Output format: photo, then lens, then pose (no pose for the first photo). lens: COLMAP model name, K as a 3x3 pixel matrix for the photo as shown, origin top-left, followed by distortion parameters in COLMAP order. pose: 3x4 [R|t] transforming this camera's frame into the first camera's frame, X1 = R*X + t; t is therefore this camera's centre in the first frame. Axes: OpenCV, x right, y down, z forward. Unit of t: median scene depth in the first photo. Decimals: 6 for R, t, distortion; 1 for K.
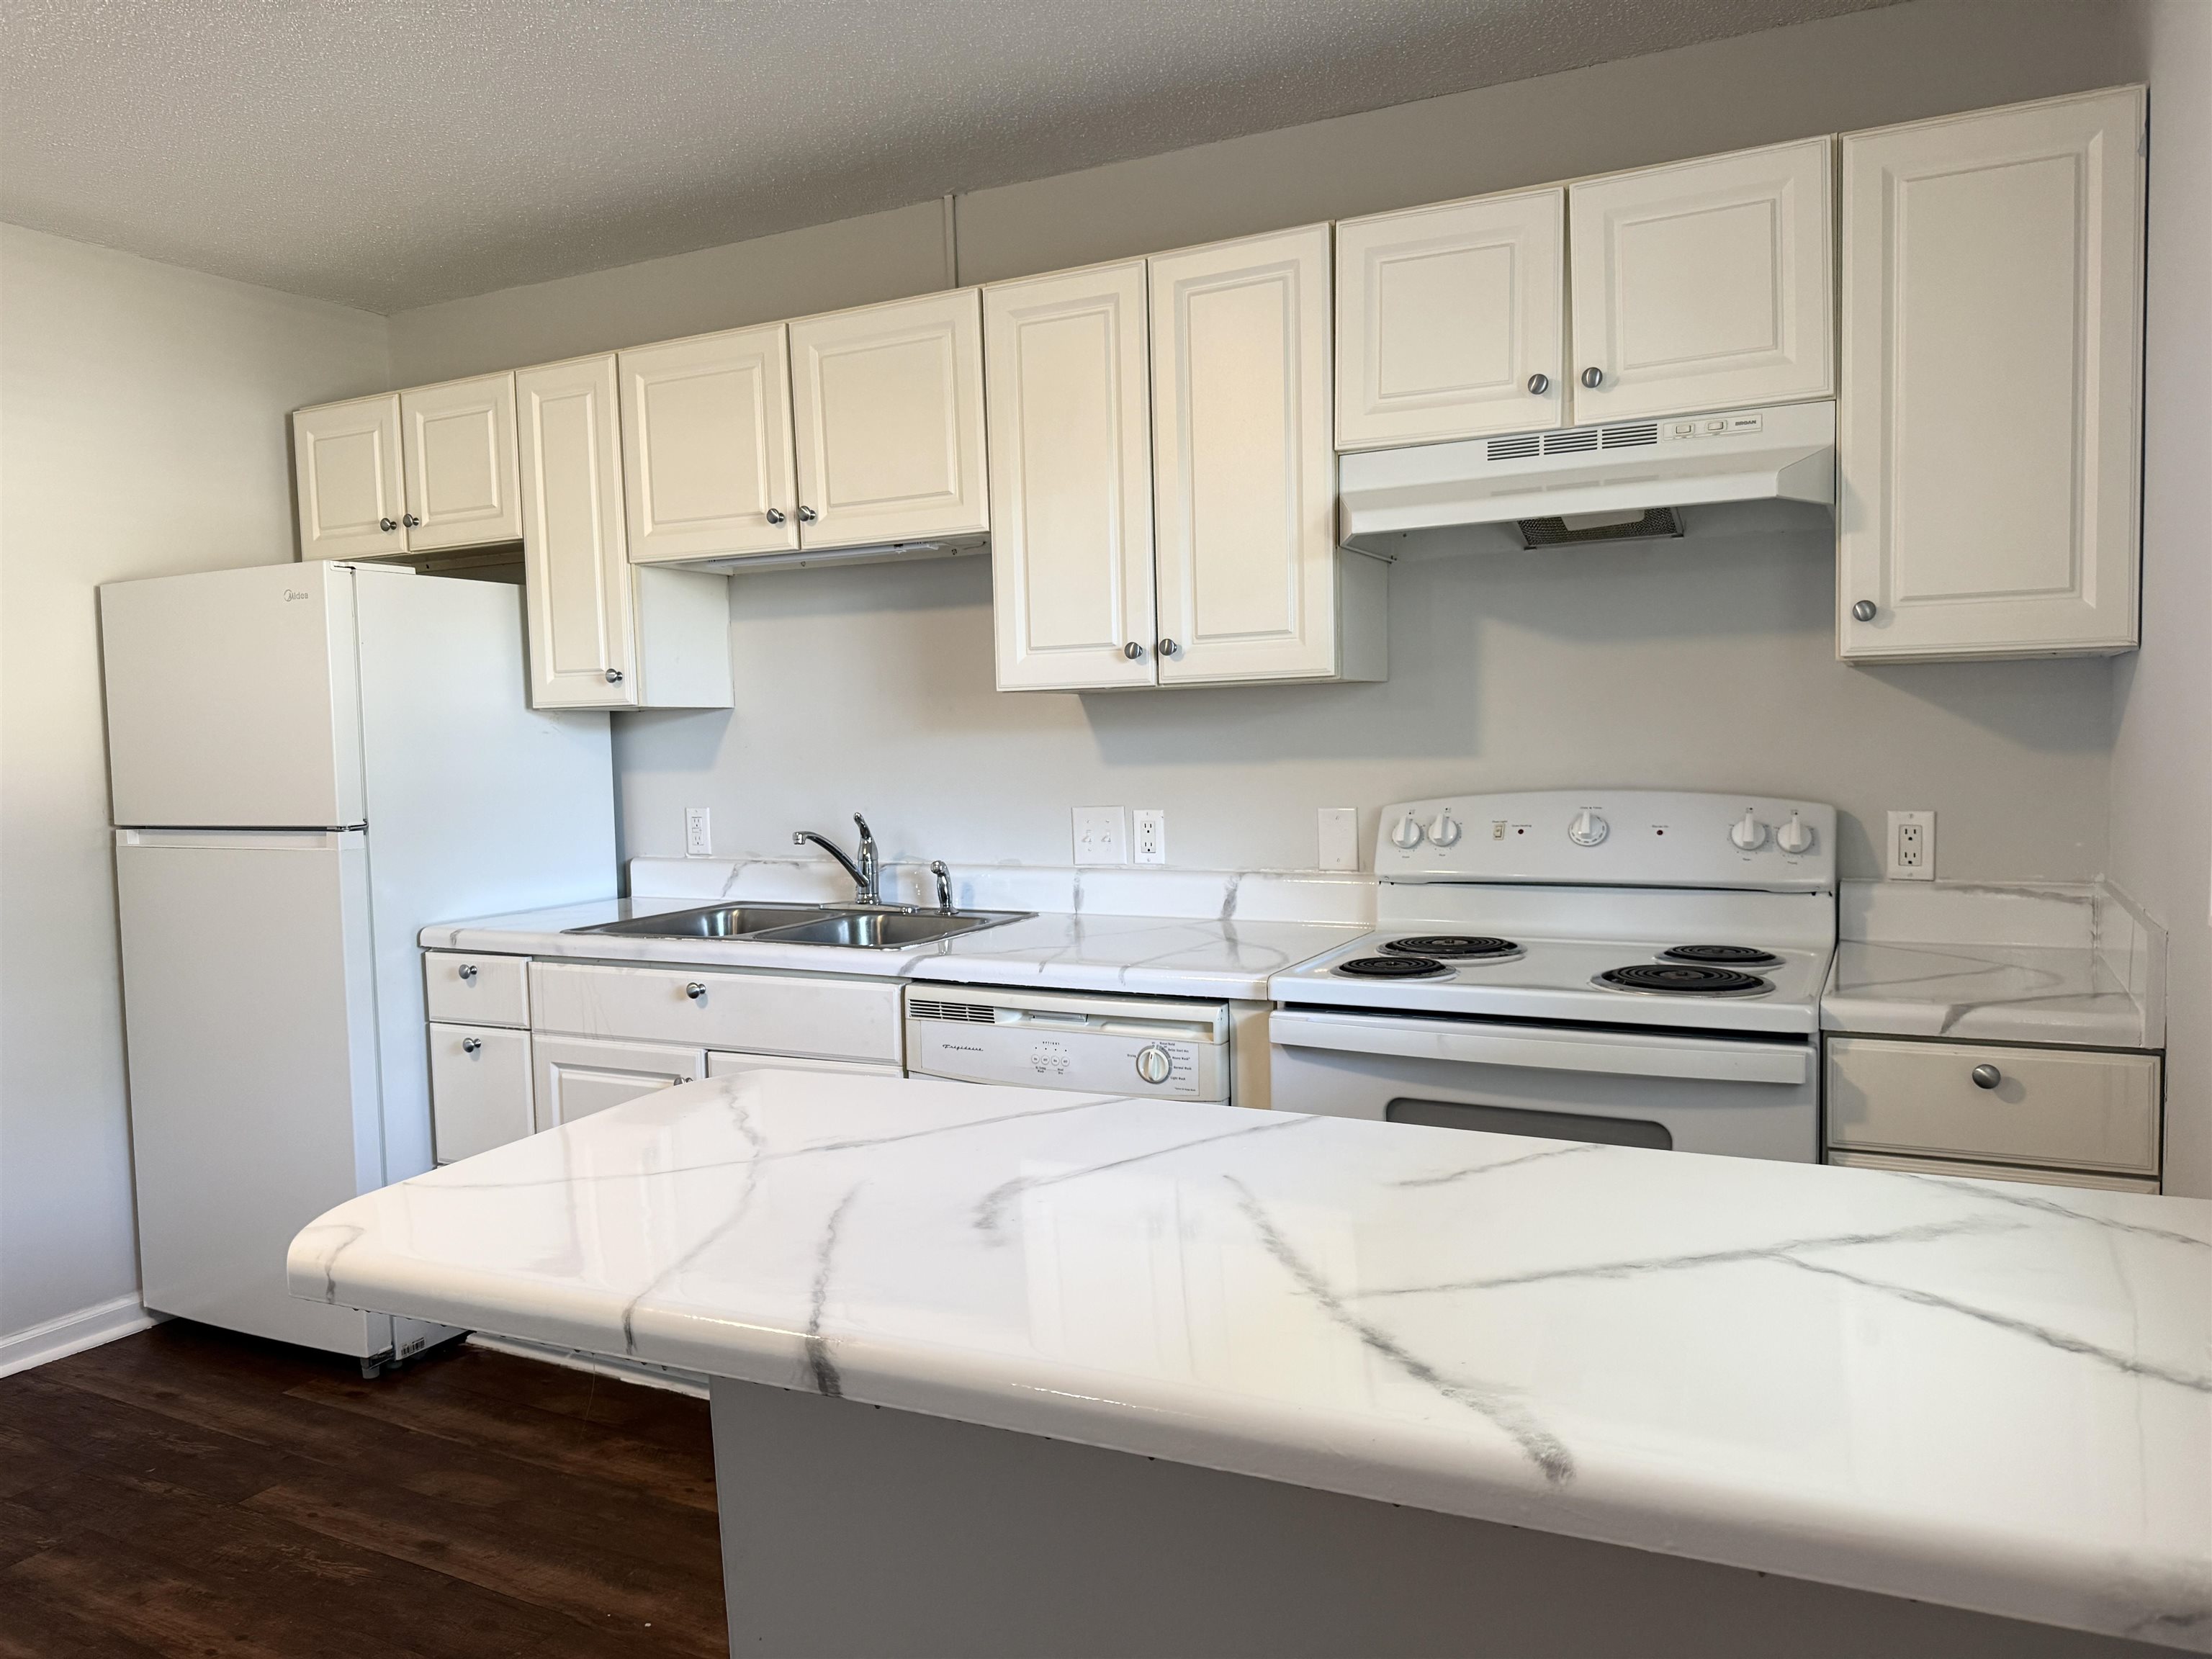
lens RADIAL K [[1547.9, 0, 1103.8], [0, 1547.9, 833.9], [0, 0, 1]] dist [0.086043, -0.110485]
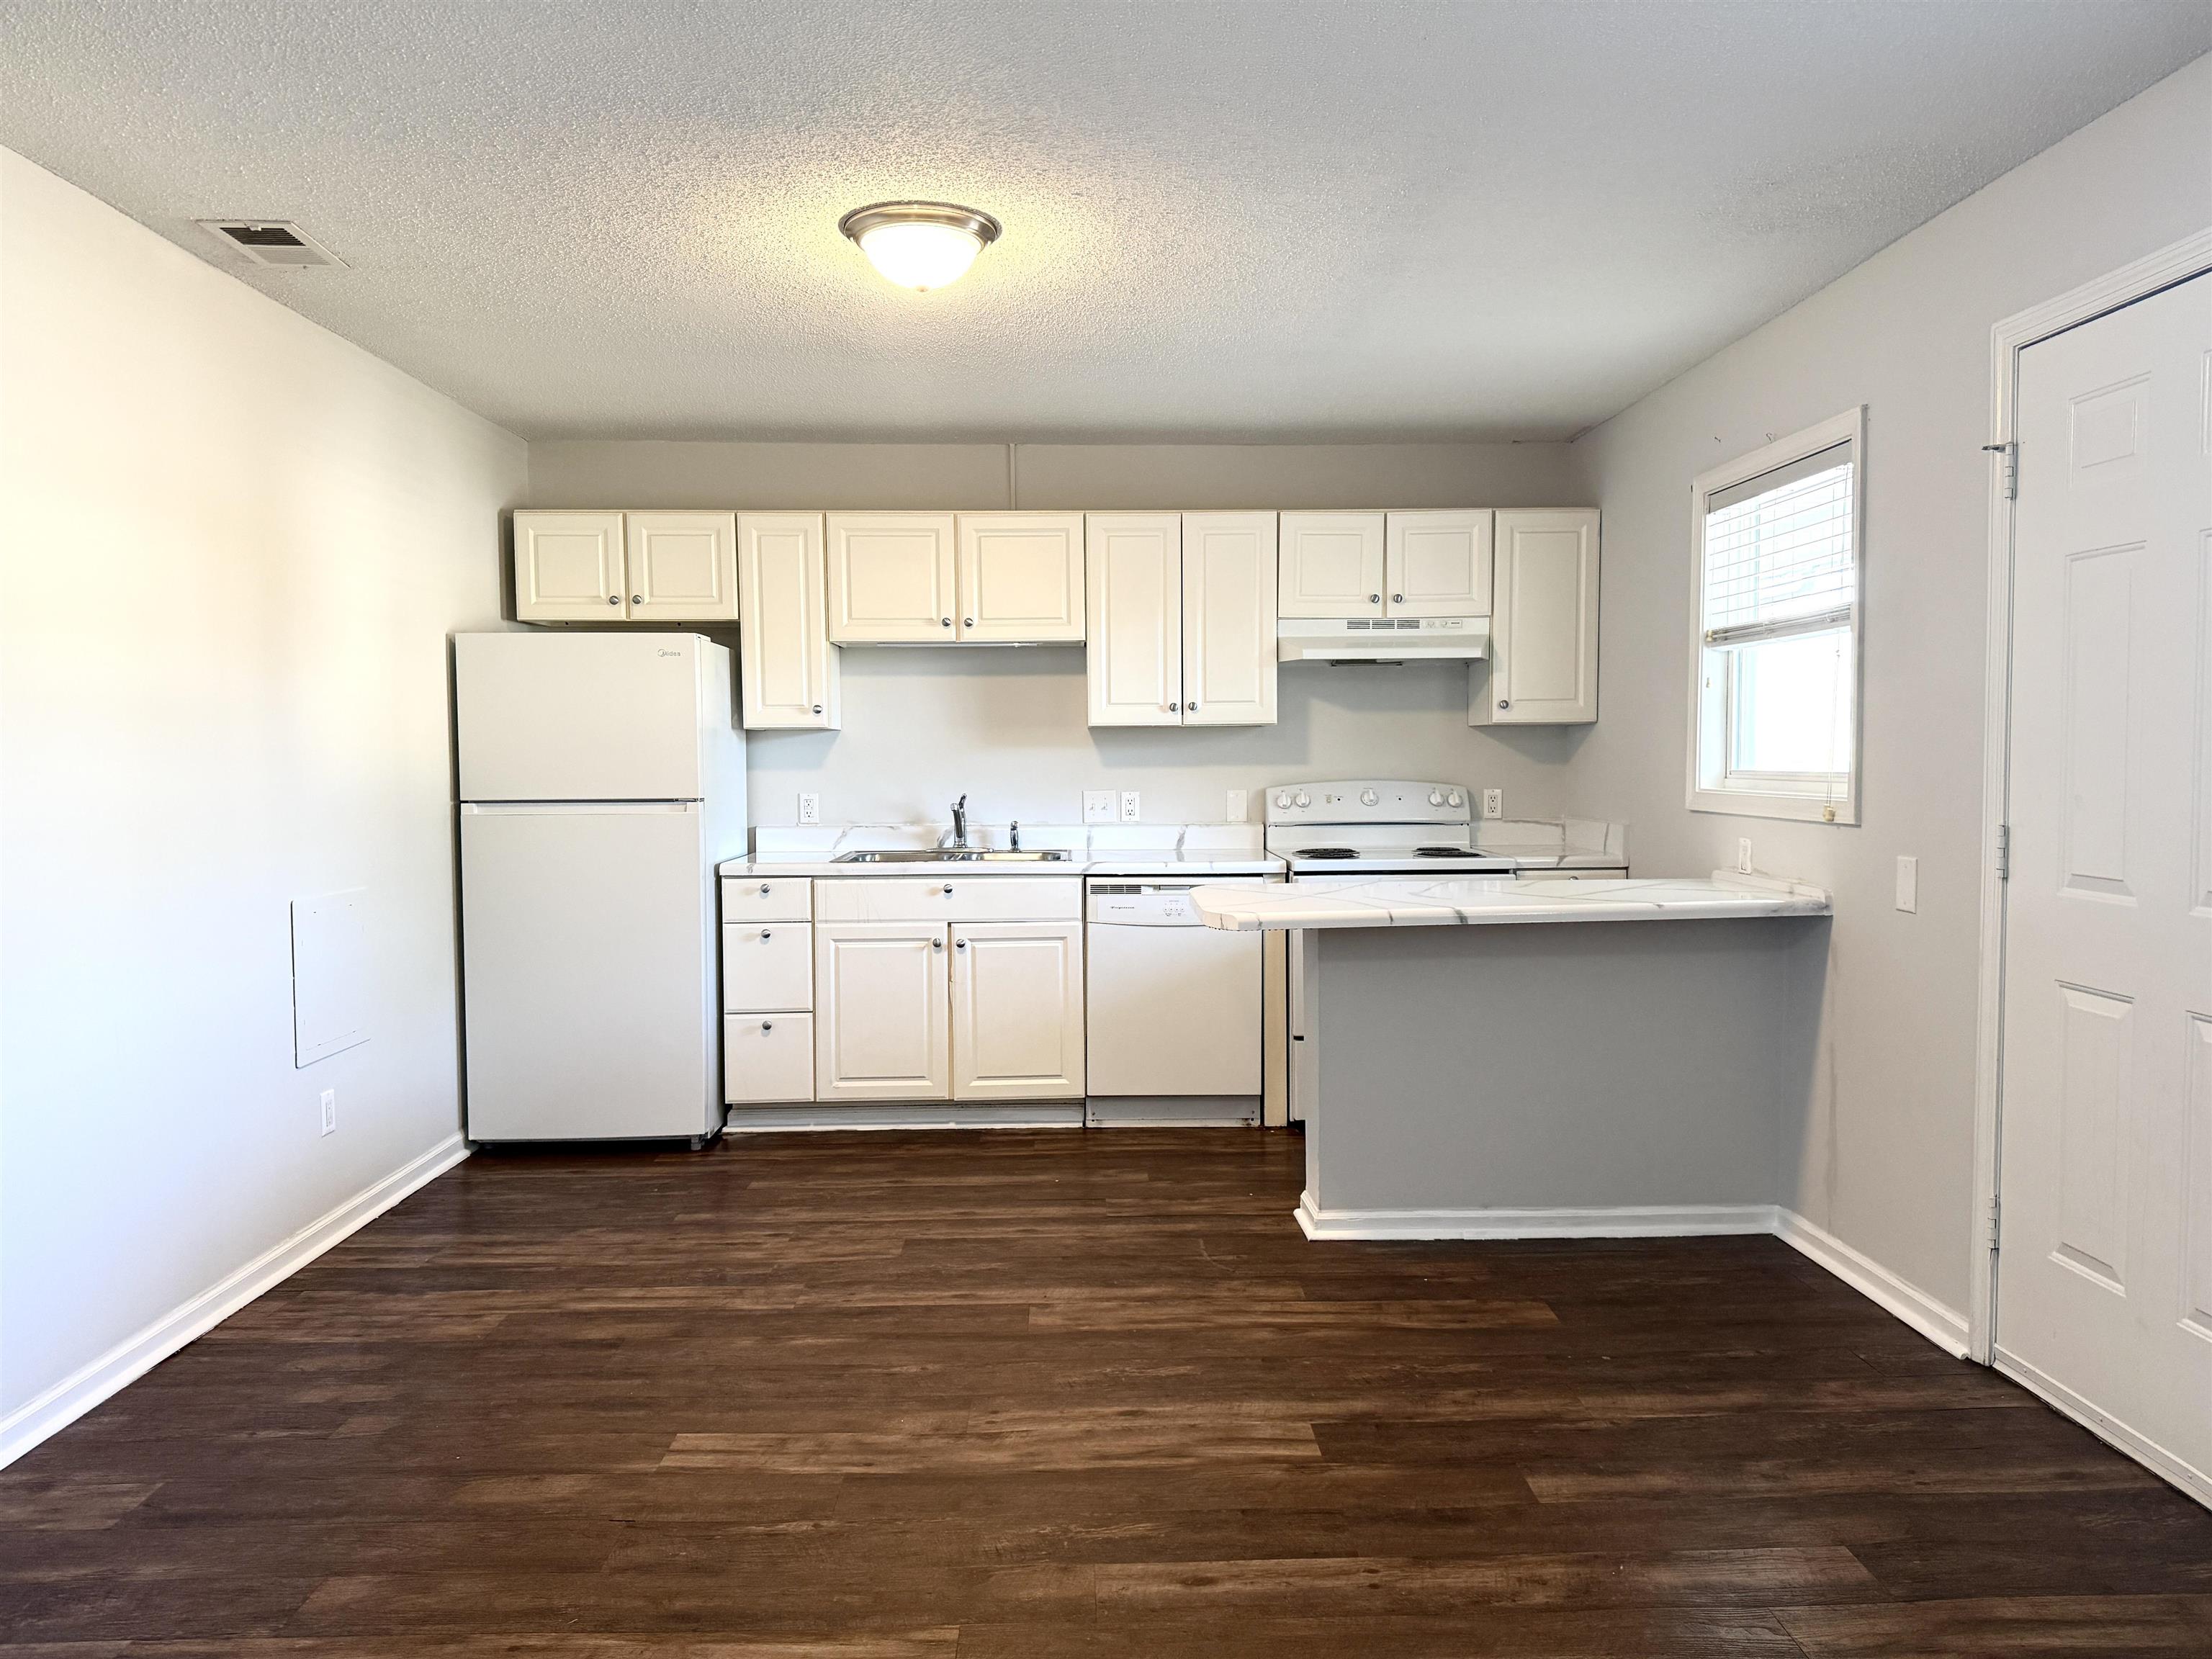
lens RADIAL K [[1541.1, 0, 1106.0], [0, 1541.1, 829.5], [0, 0, 1]] dist [0.163276, -0.294840]
pose [[0.873539, -0.005118, 0.486727, -1.008702], [0.017178, 0.999646, -0.020319, 0.074831], [-0.486451, 0.026110, 0.873318, -0.666362]]
